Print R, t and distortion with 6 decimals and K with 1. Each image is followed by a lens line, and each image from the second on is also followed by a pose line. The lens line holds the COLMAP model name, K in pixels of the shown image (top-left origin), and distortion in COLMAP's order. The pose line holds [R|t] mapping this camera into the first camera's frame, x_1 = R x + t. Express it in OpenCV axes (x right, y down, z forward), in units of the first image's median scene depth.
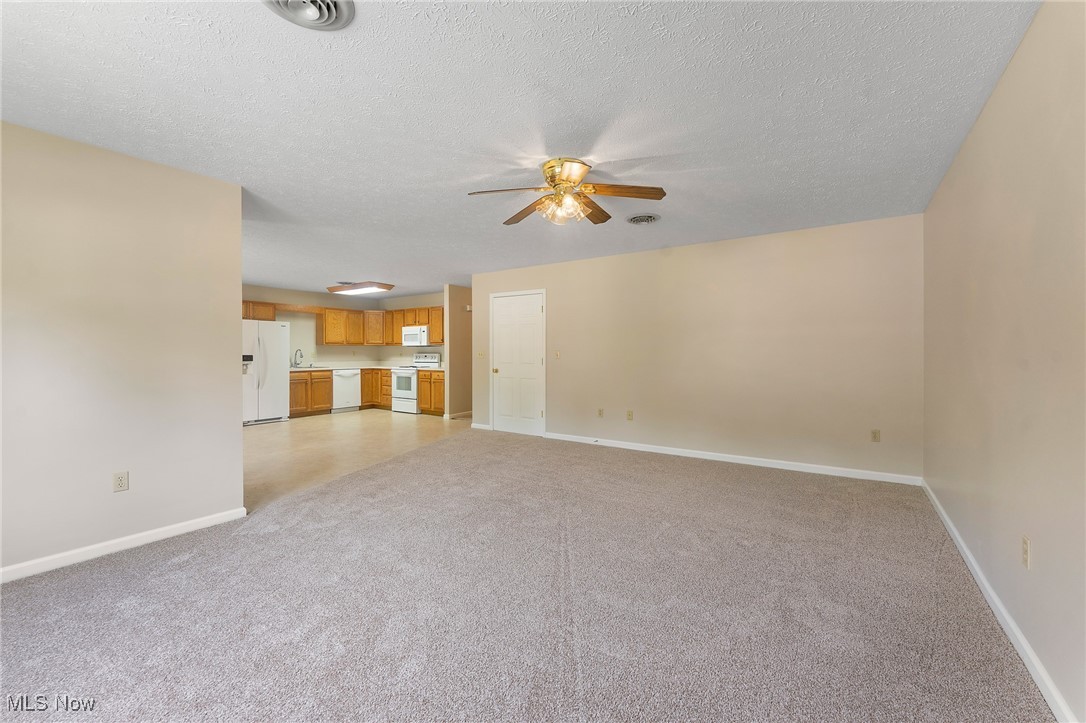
lens RADIAL K [[441.1, 0, 539.5], [0, 441.1, 352.2], [0, 0, 1]] dist [-0.001148, -0.000515]
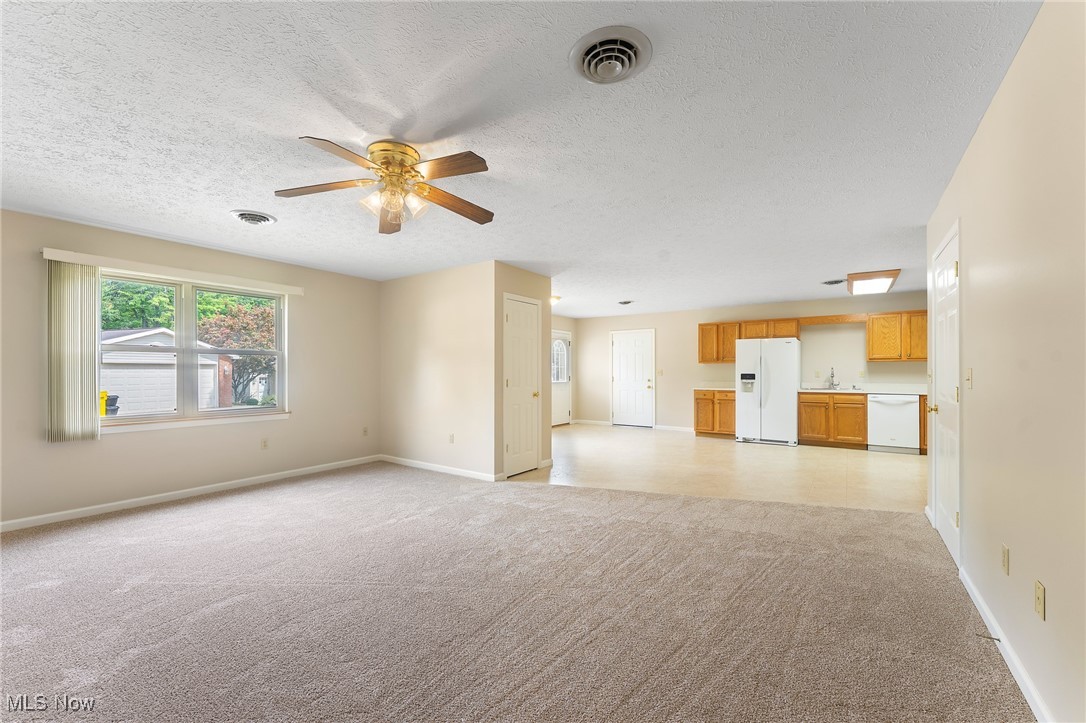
lens RADIAL K [[441.1, 0, 544.1], [0, 441.1, 370.8], [0, 0, 1]] dist [-0.001148, -0.000515]
pose [[-0.002878, 0.002230, -0.999993, 0.304426], [0.000120, 0.999998, 0.002229, -0.001975], [0.999996, -0.000114, -0.002878, 0.435232]]
